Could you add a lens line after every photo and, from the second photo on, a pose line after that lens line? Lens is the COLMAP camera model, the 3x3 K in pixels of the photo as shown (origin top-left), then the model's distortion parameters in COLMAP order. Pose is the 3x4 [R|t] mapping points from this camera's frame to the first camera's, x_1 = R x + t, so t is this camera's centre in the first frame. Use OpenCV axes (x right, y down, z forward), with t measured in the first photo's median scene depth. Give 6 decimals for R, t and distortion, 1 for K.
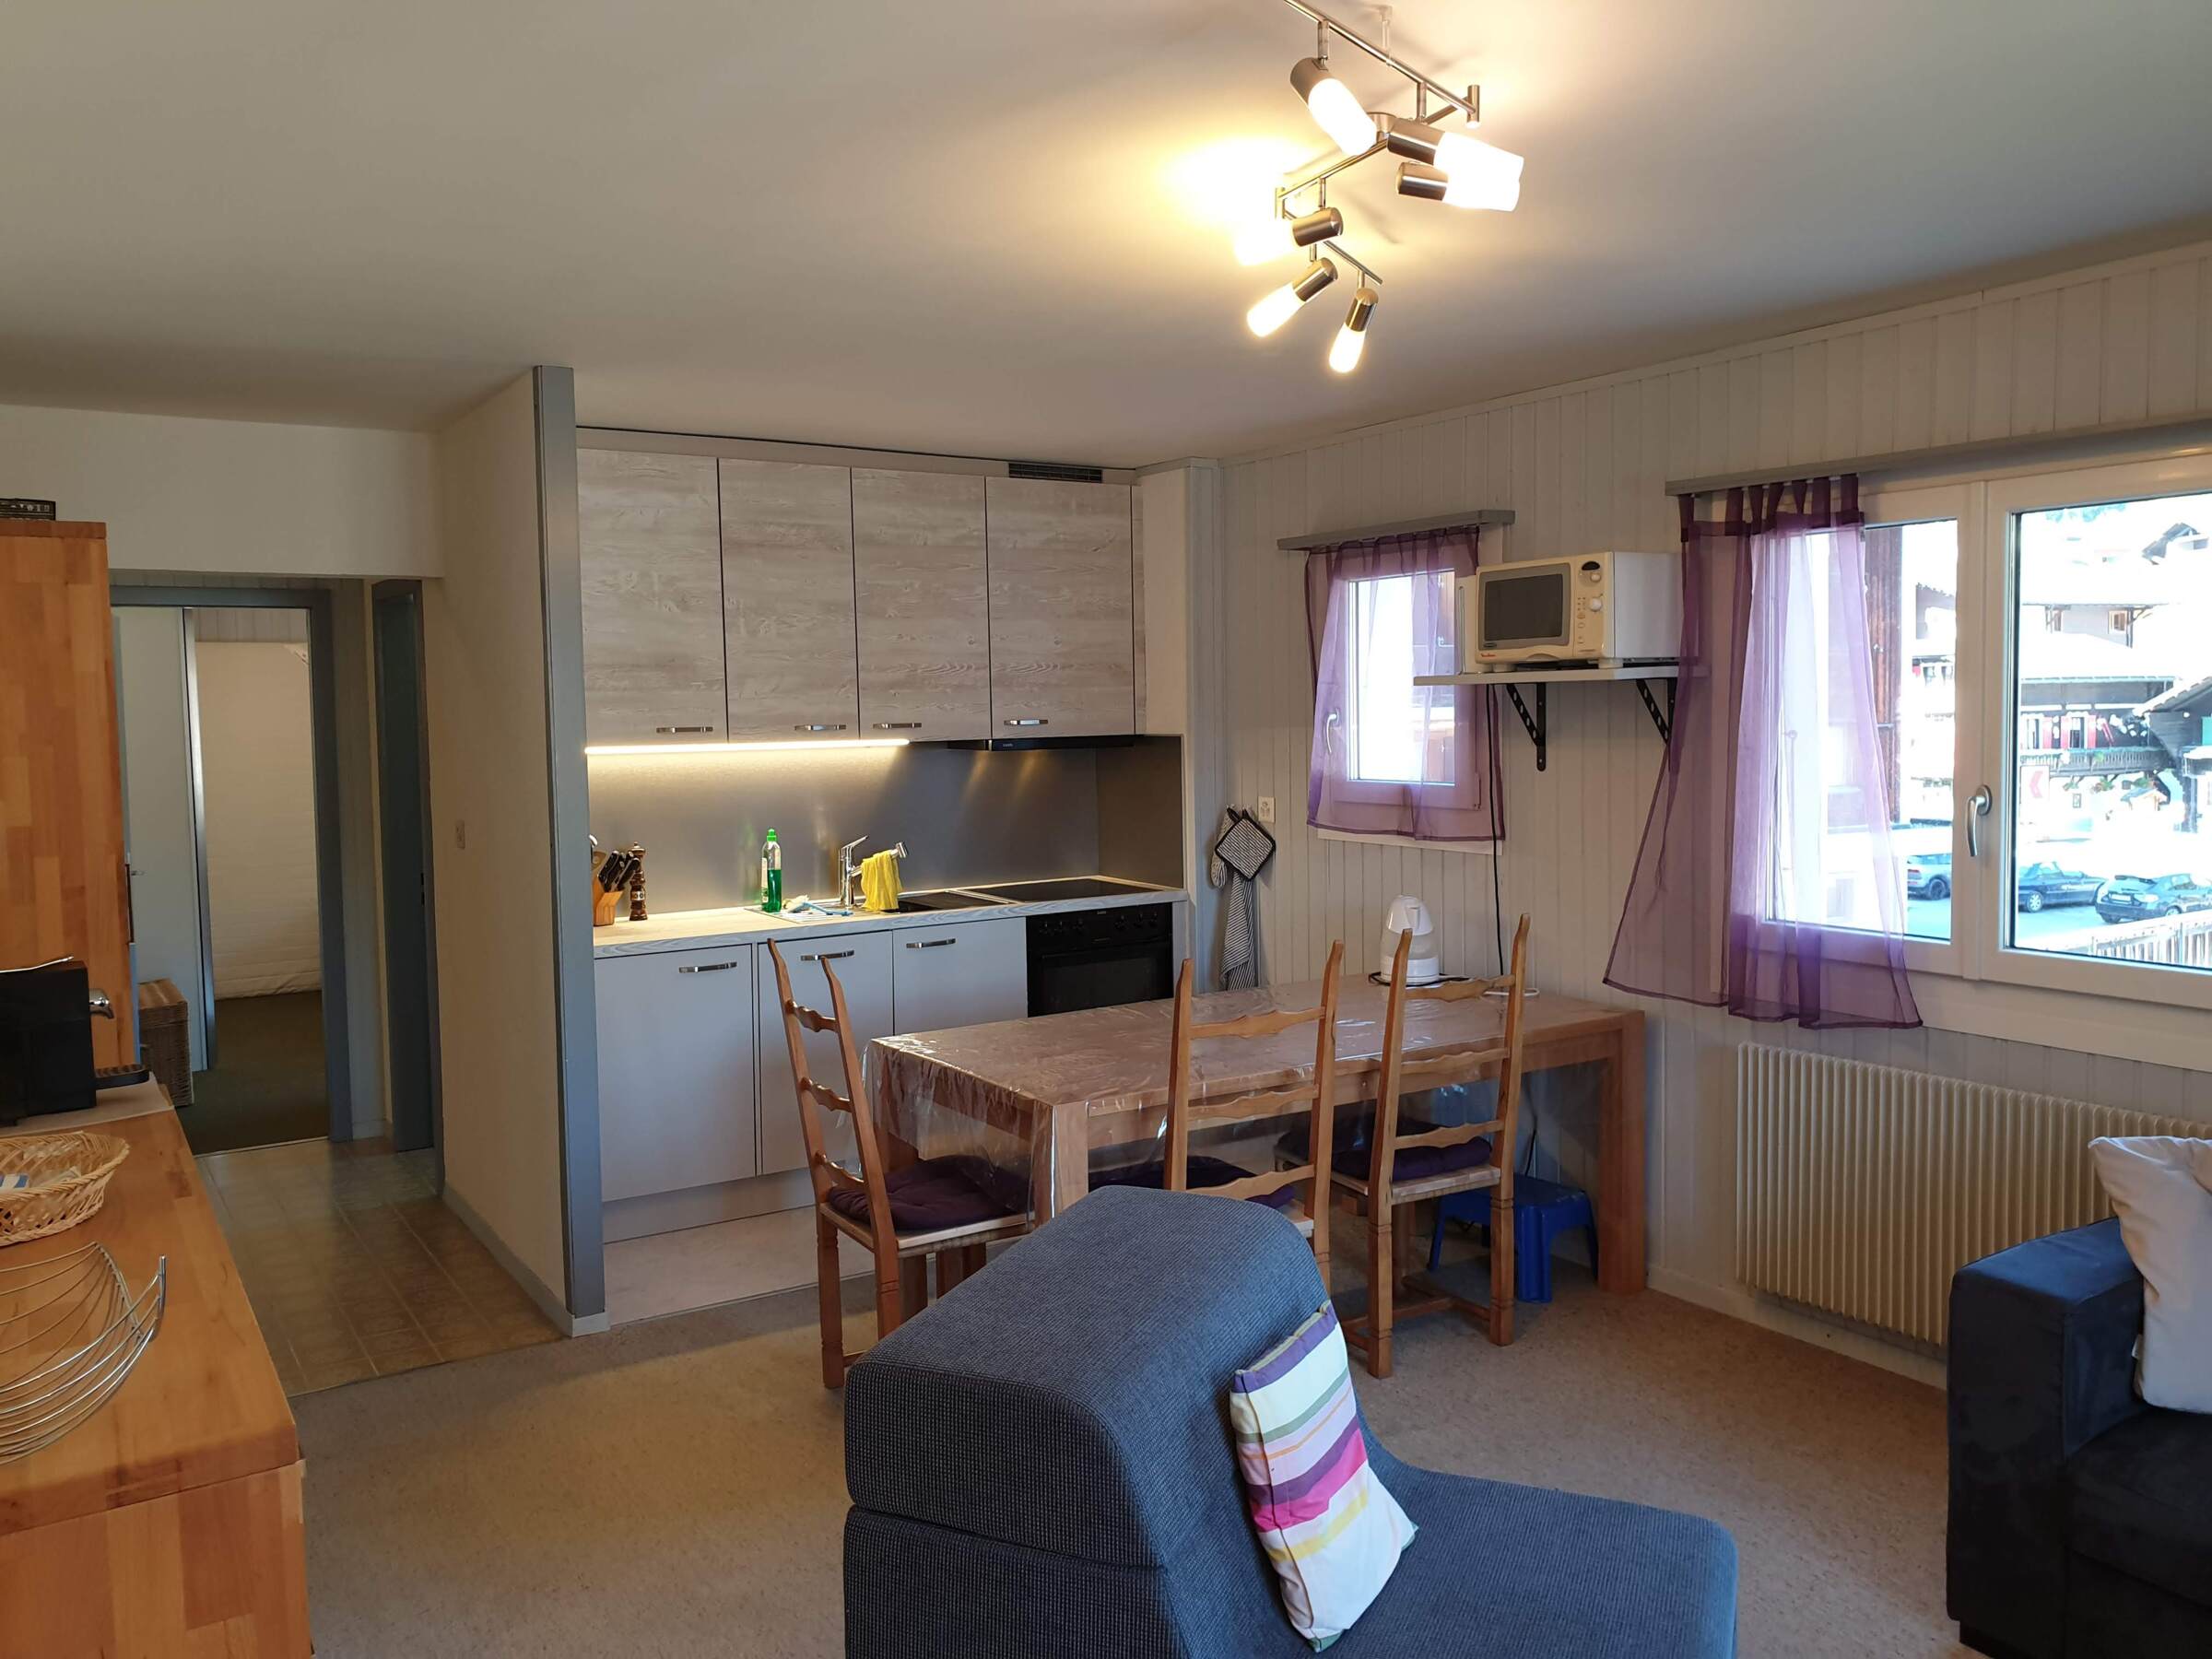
lens RADIAL K [[1657.5, 0, 1119.4], [0, 1657.5, 825.0], [0, 0, 1]] dist [0.002701, 0.002108]
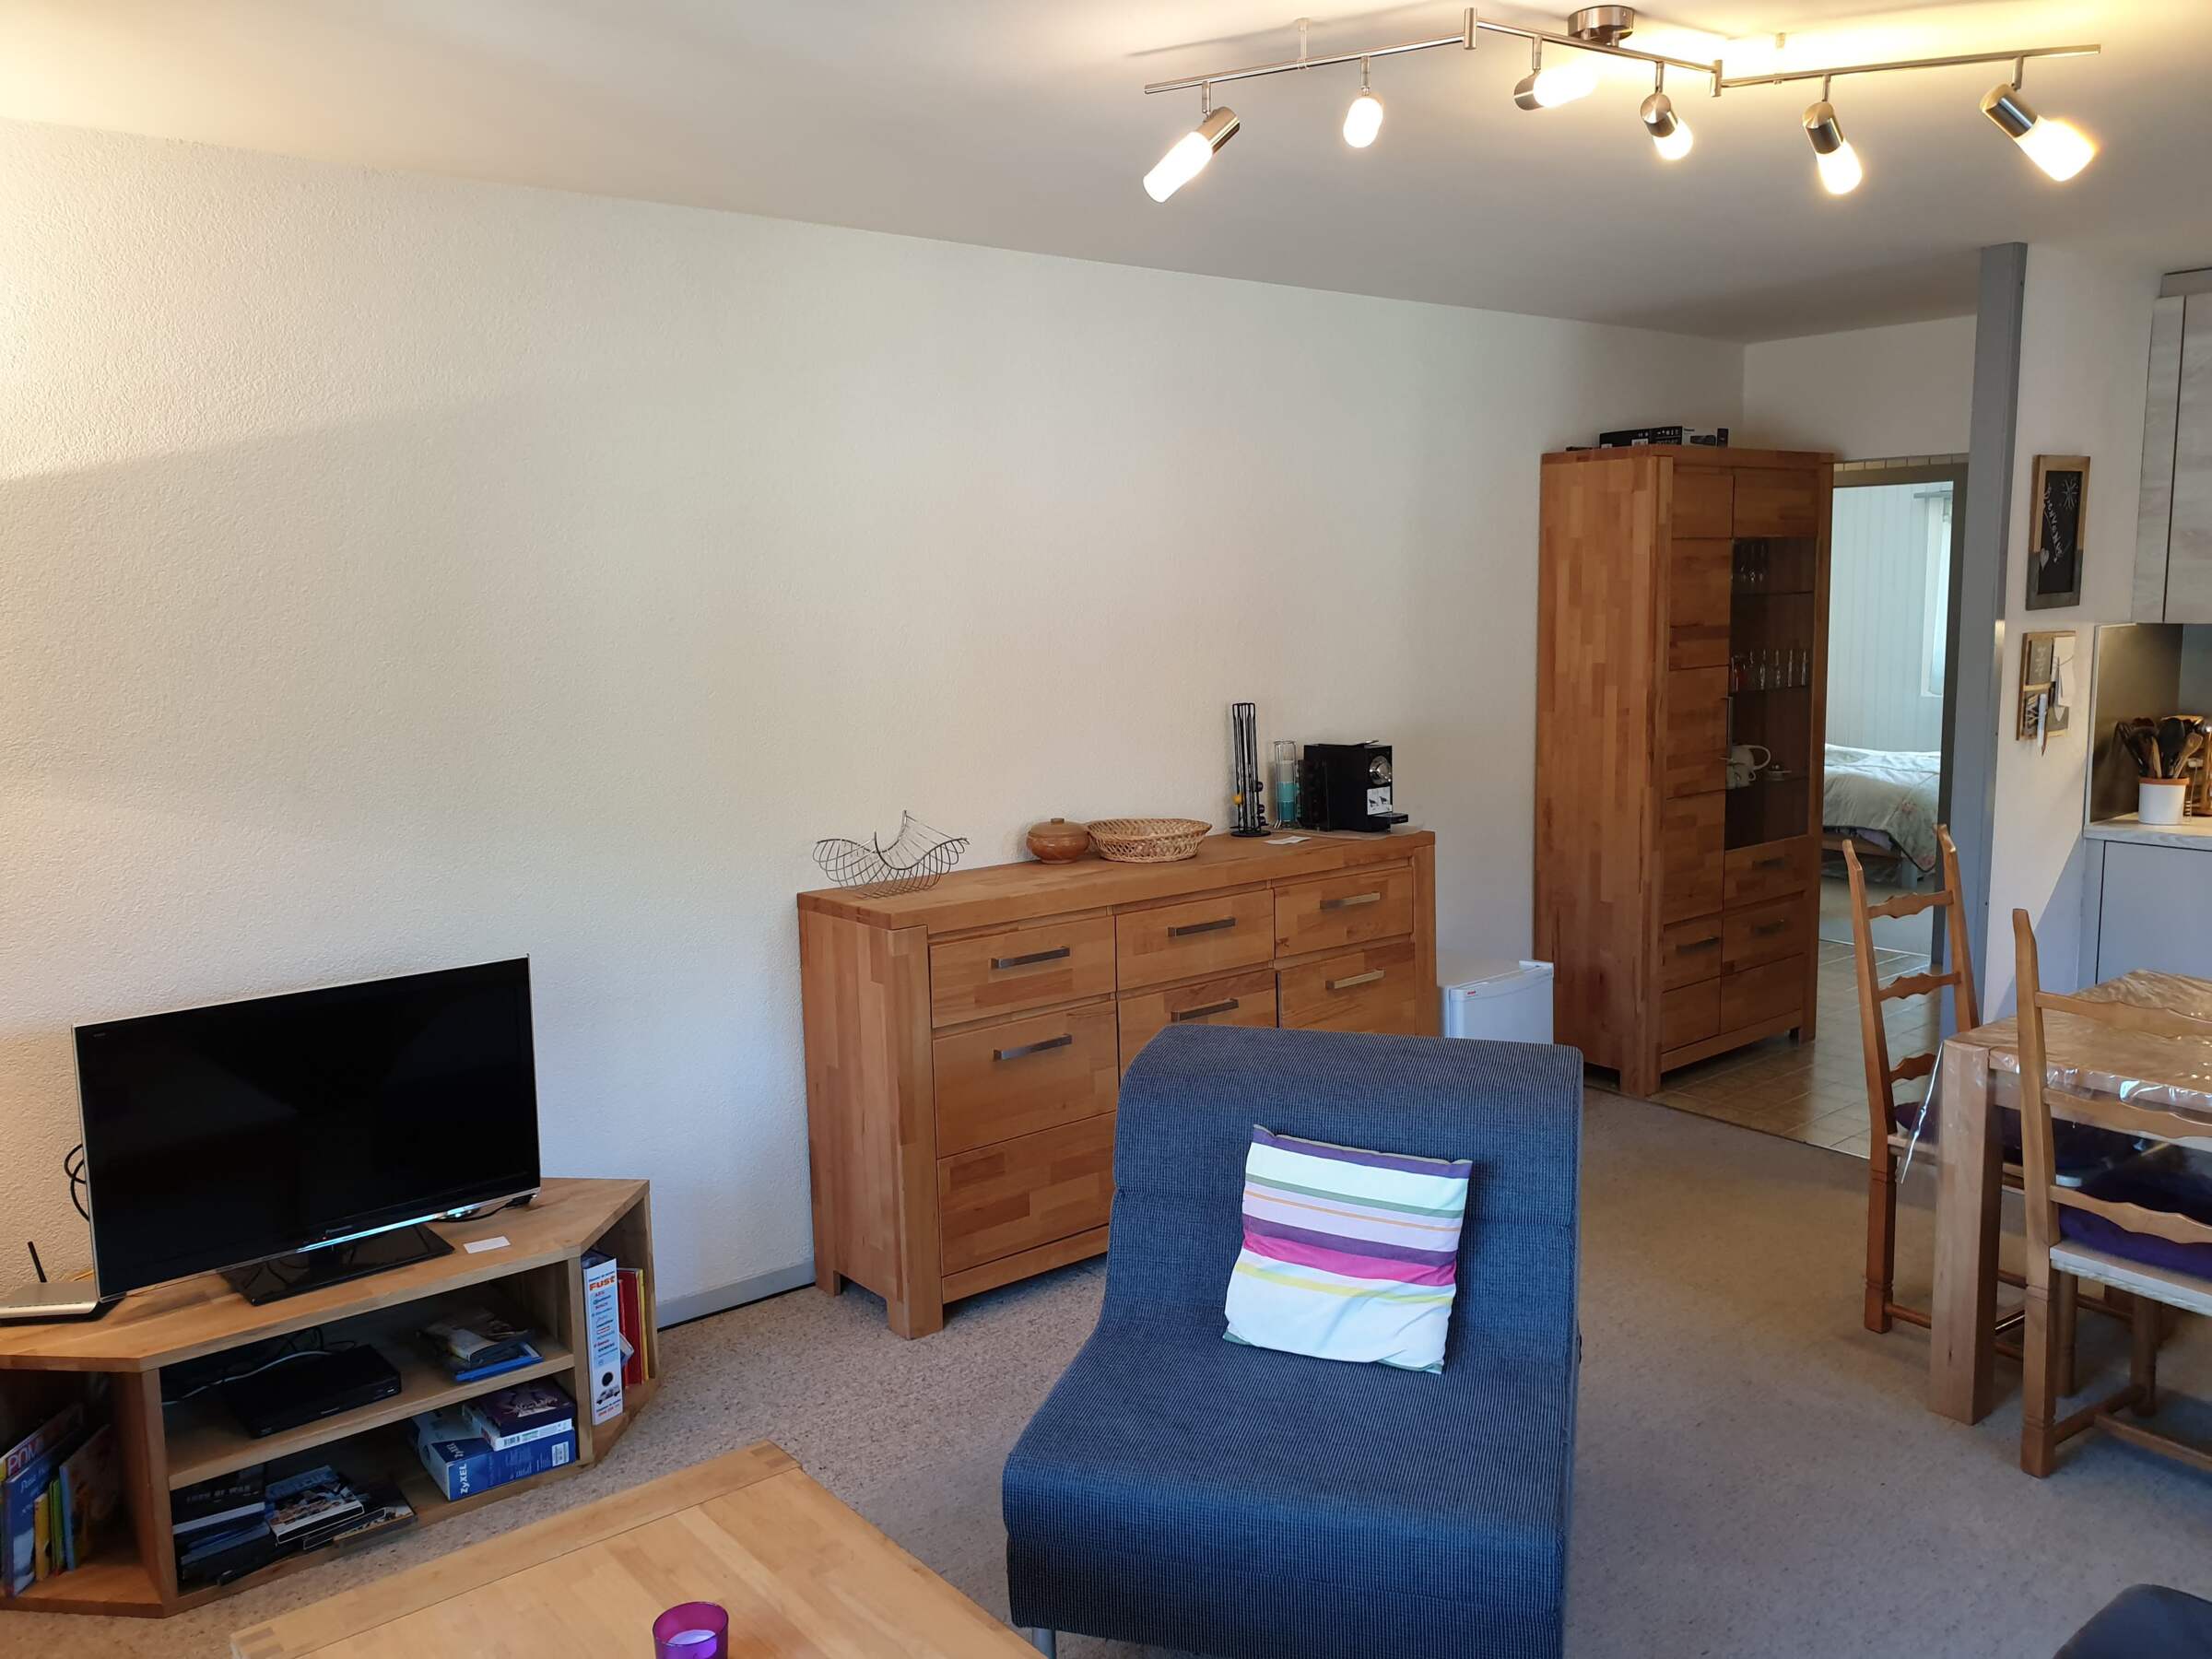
lens RADIAL K [[1657.5, 0, 1119.4], [0, 1657.5, 825.0], [0, 0, 1]] dist [0.002701, 0.002108]
pose [[0.089990, 0.152906, -0.984135, 0.741911], [-0.042285, 0.987840, 0.149615, -0.057635], [0.995045, 0.028151, 0.095362, 0.444677]]
